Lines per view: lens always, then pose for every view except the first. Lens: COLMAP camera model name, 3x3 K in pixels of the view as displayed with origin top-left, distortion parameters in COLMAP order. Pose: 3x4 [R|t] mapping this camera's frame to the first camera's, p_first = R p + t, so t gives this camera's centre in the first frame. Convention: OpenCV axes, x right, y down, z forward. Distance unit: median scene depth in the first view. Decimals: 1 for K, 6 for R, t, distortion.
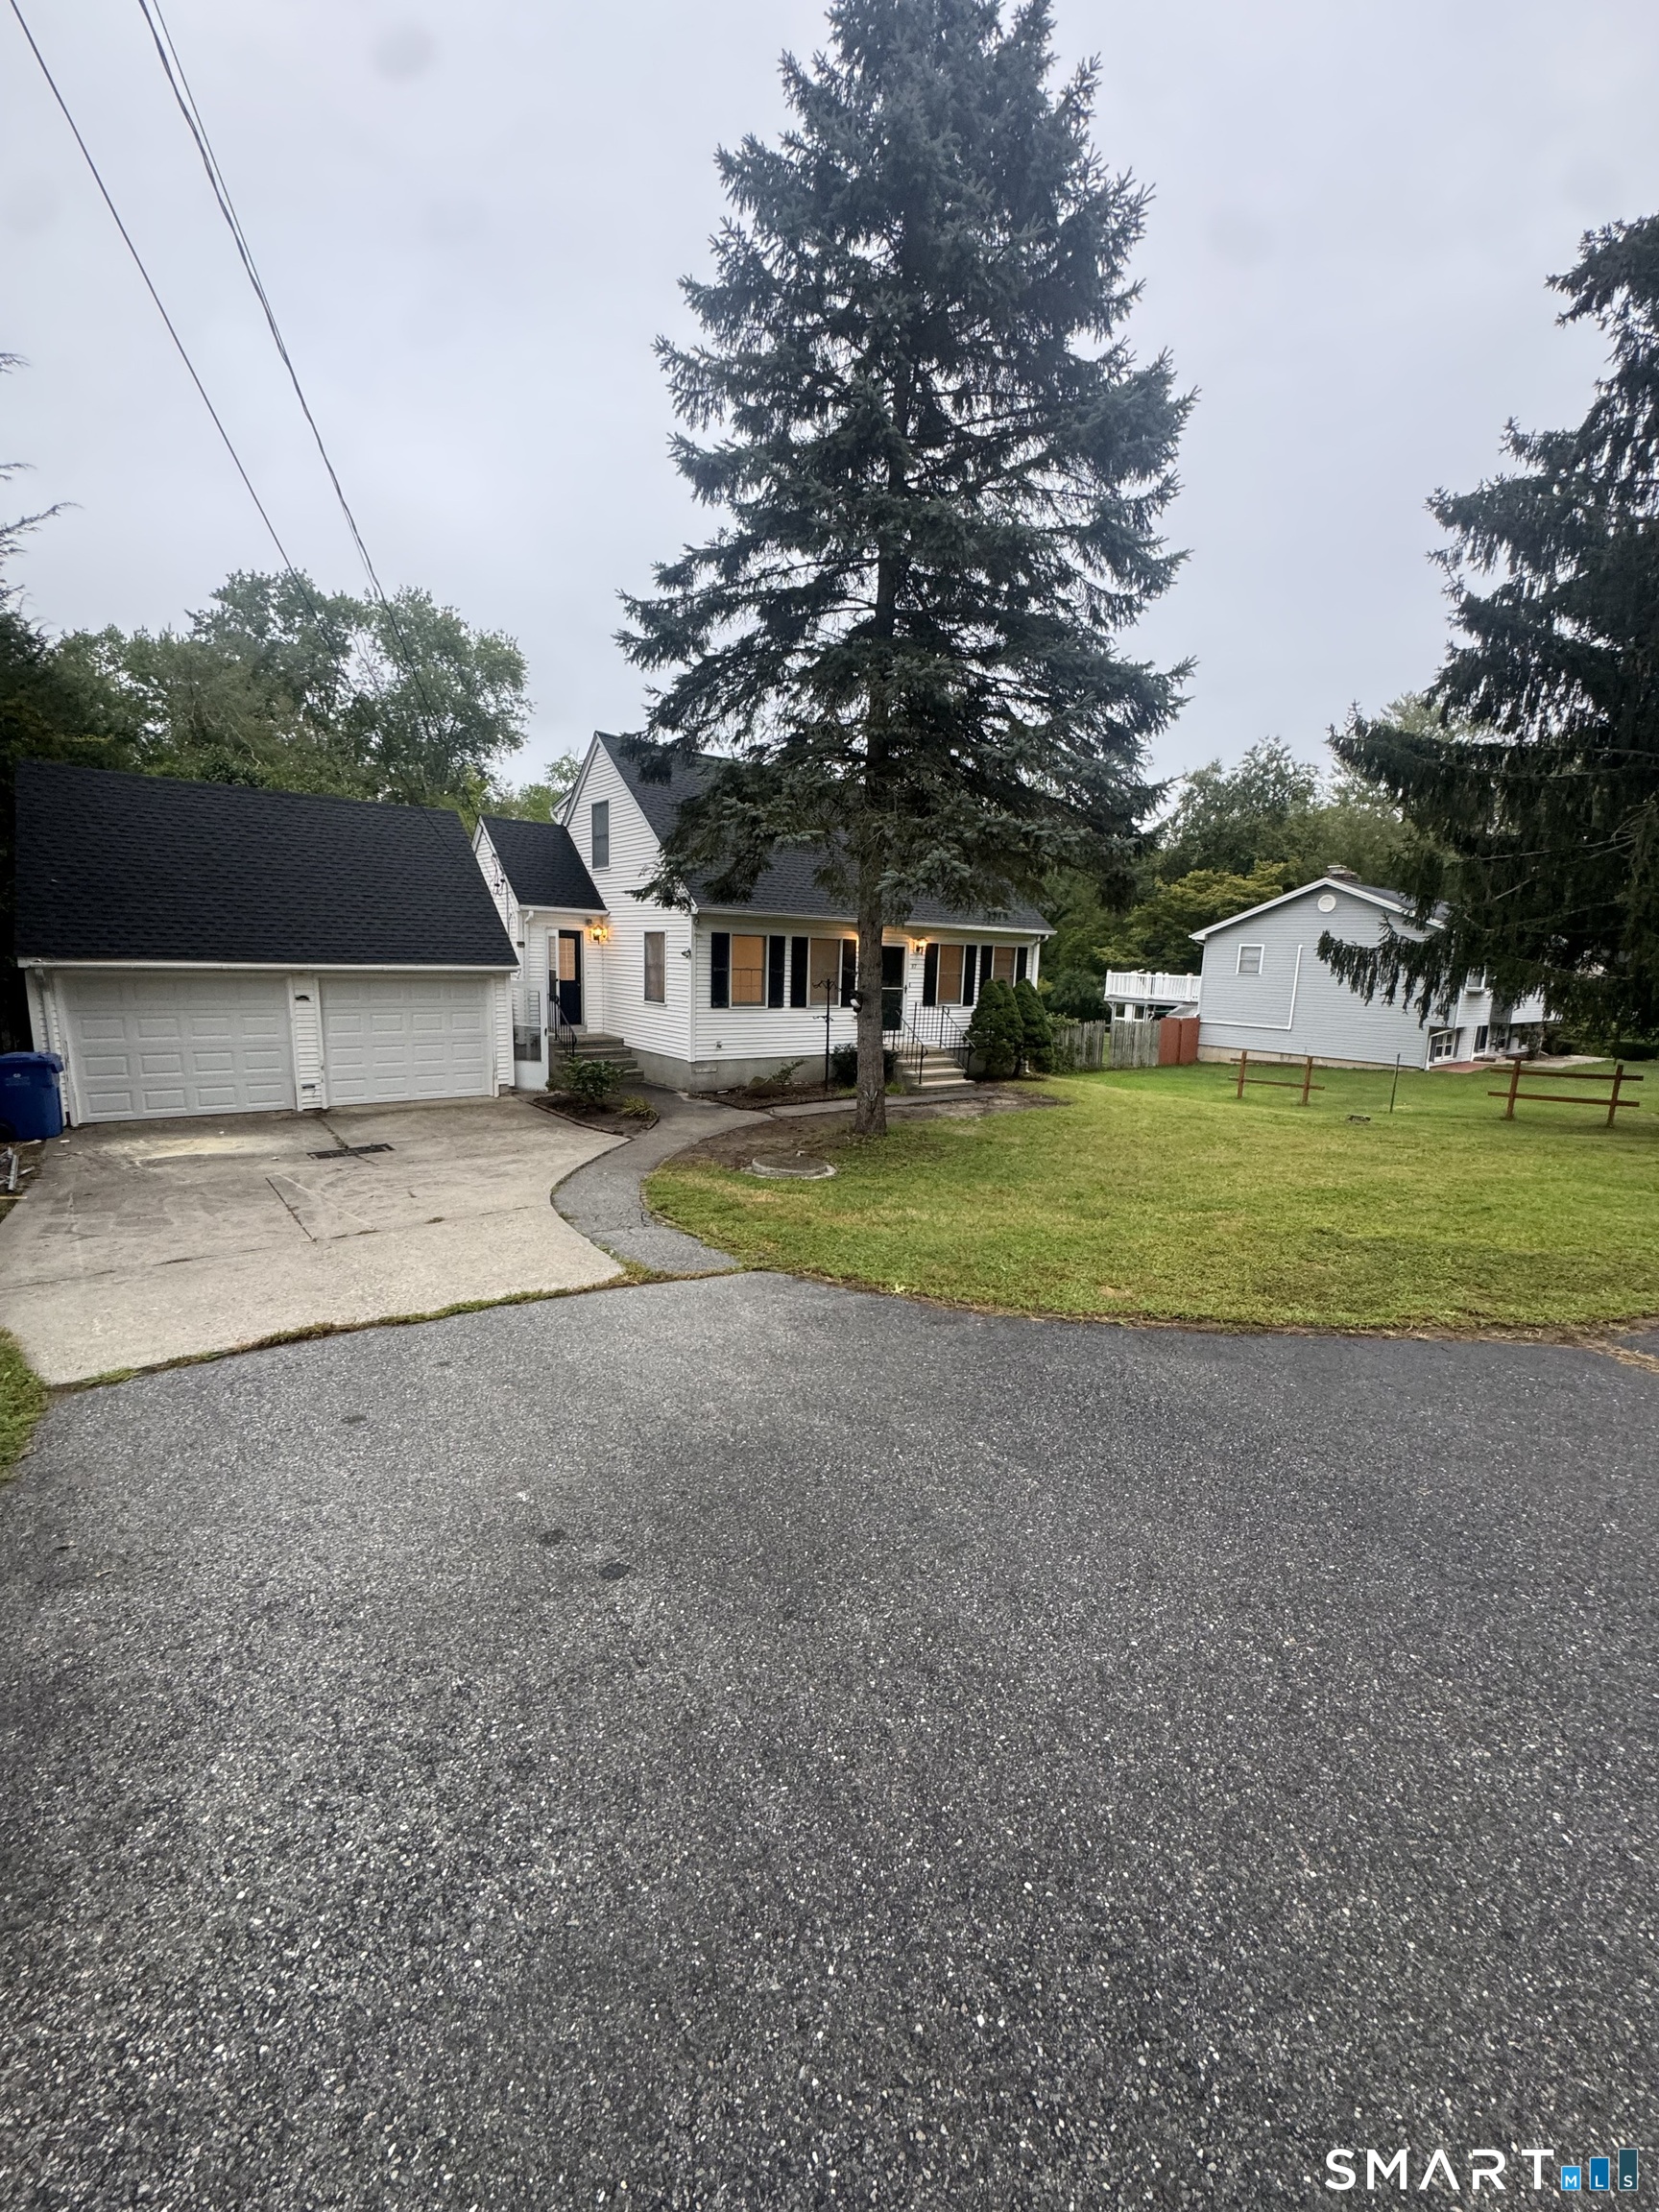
lens RADIAL K [[885.8, 0, 827.6], [0, 885.8, 1109.6], [0, 0, 1]] dist [-0.002384, 0.000137]
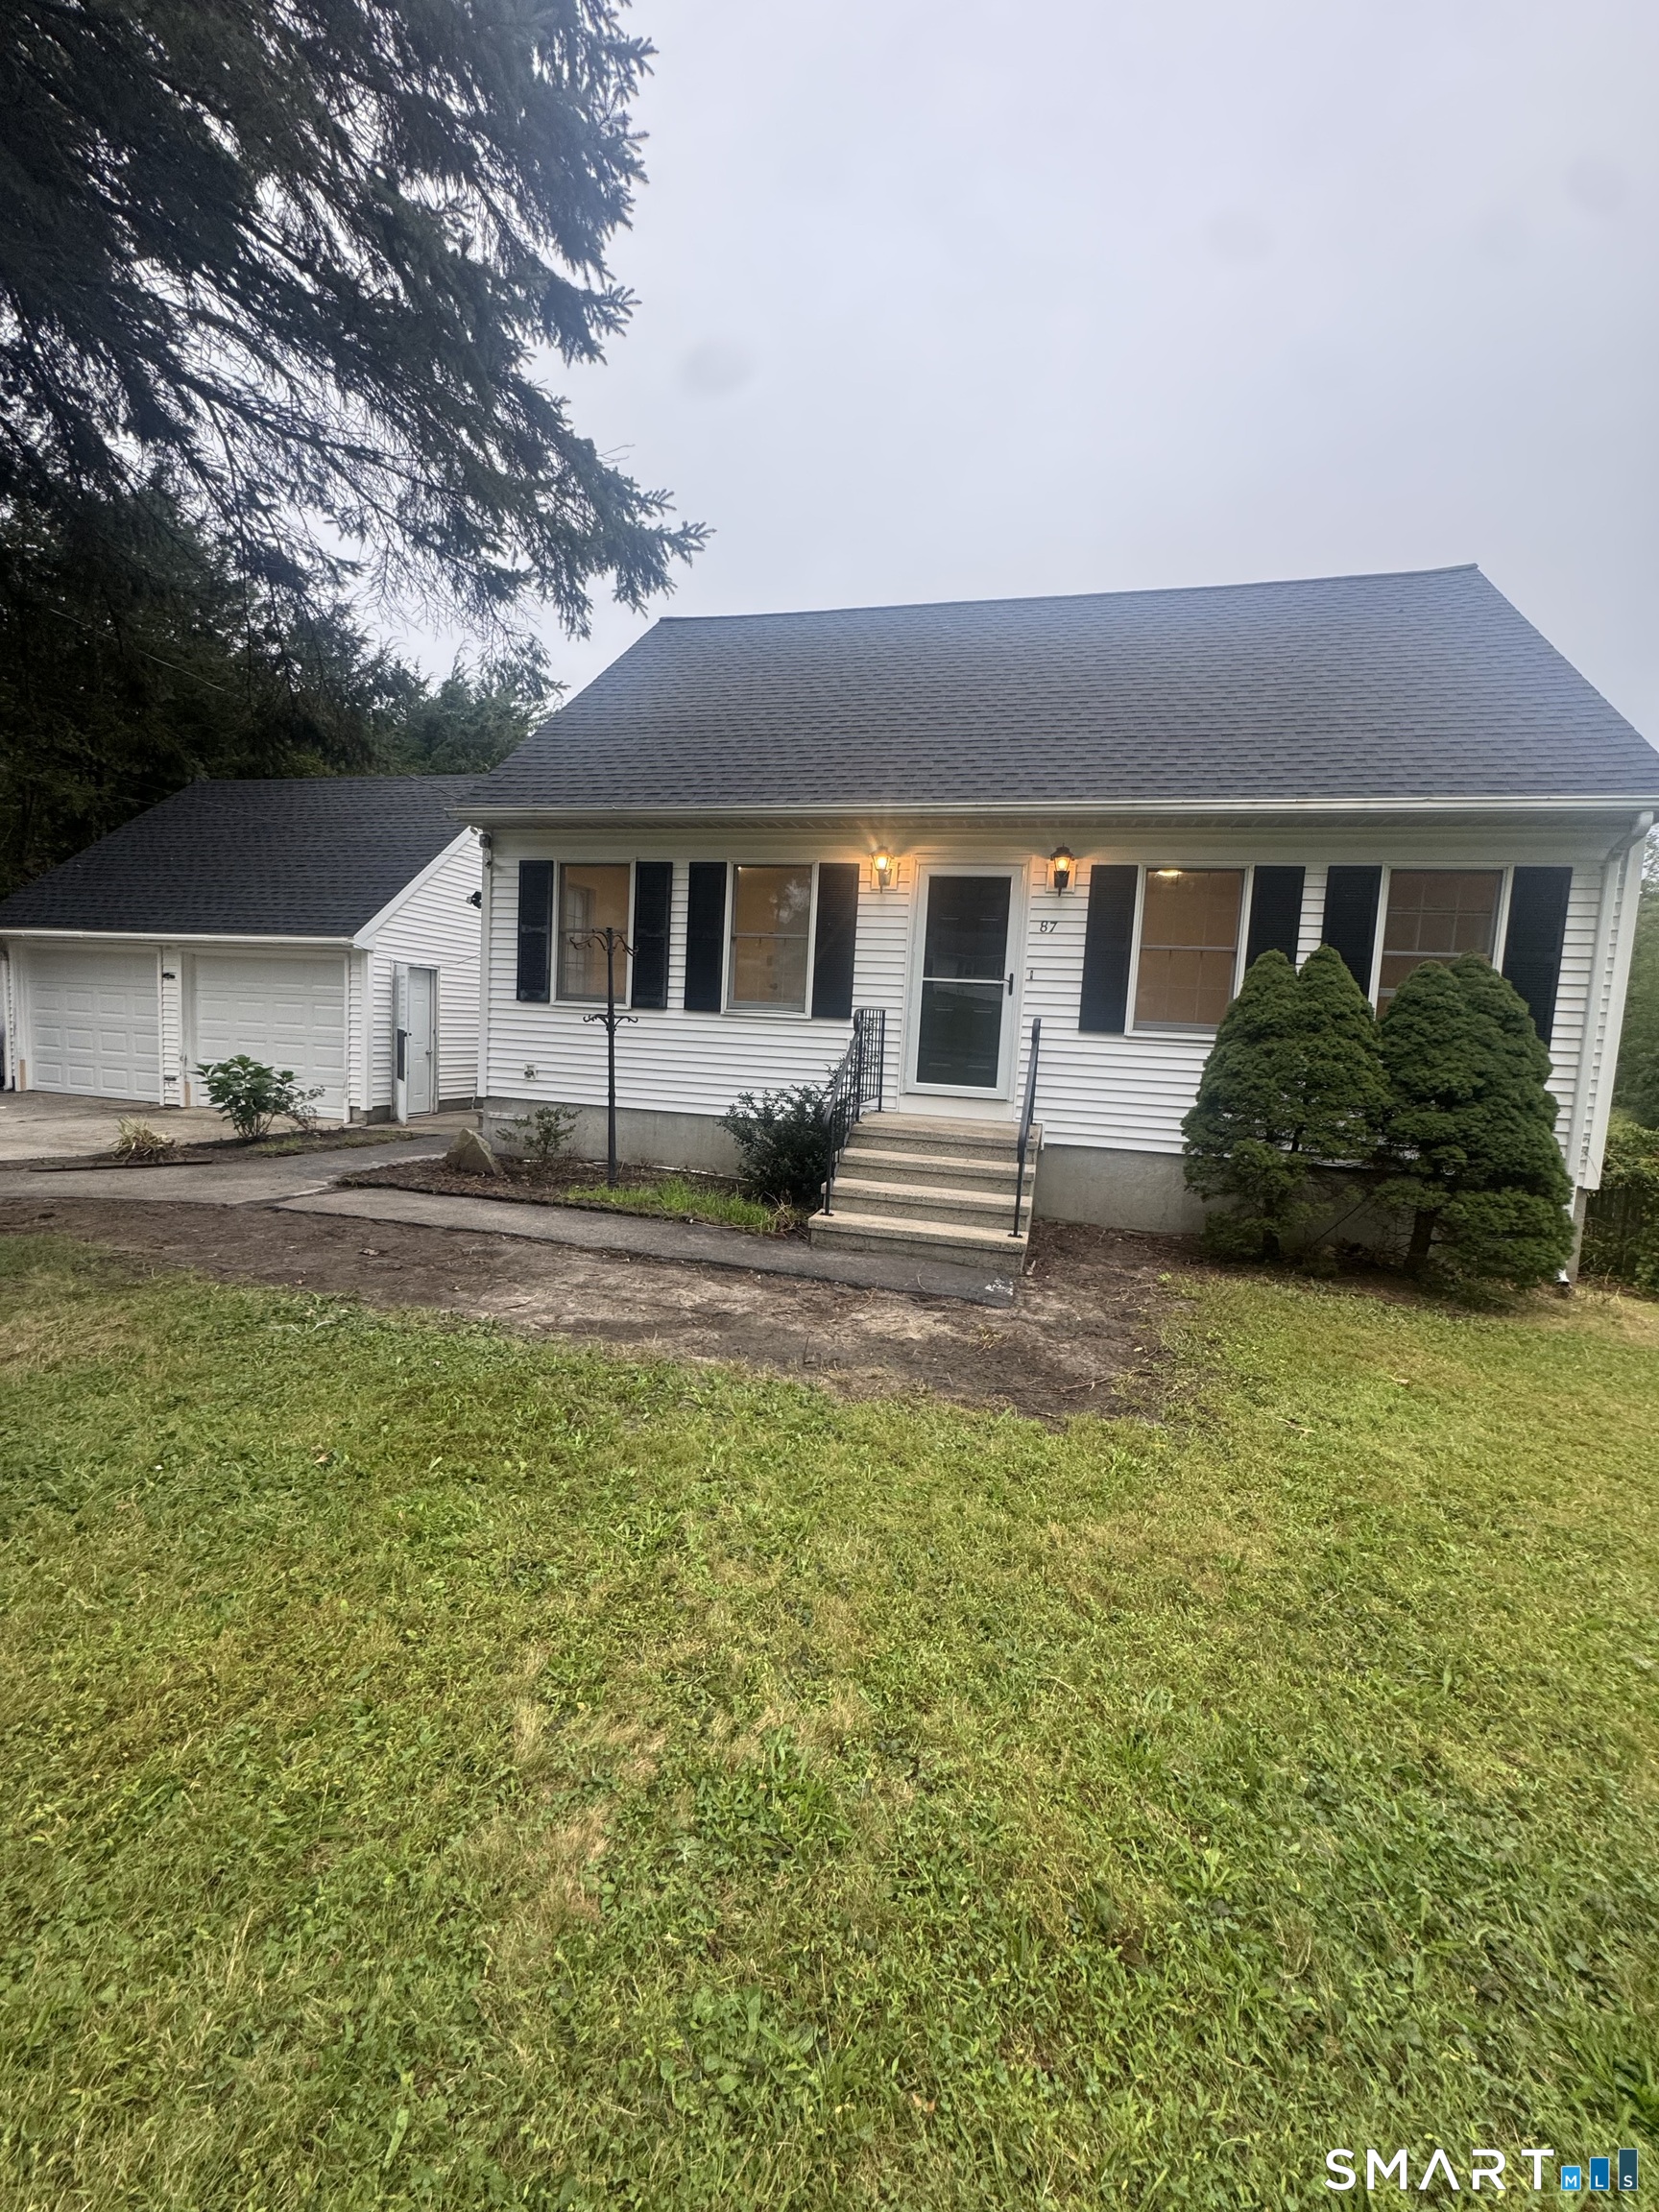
lens RADIAL K [[885.8, 0, 823.8], [0, 885.8, 1108.5], [0, 0, 1]] dist [-0.002384, 0.000137]
pose [[0.611582, 0.074262, -0.787688, 0.386203], [-0.169434, 0.984781, -0.038709, -0.057720], [0.772826, 0.157135, 0.614857, 0.777390]]
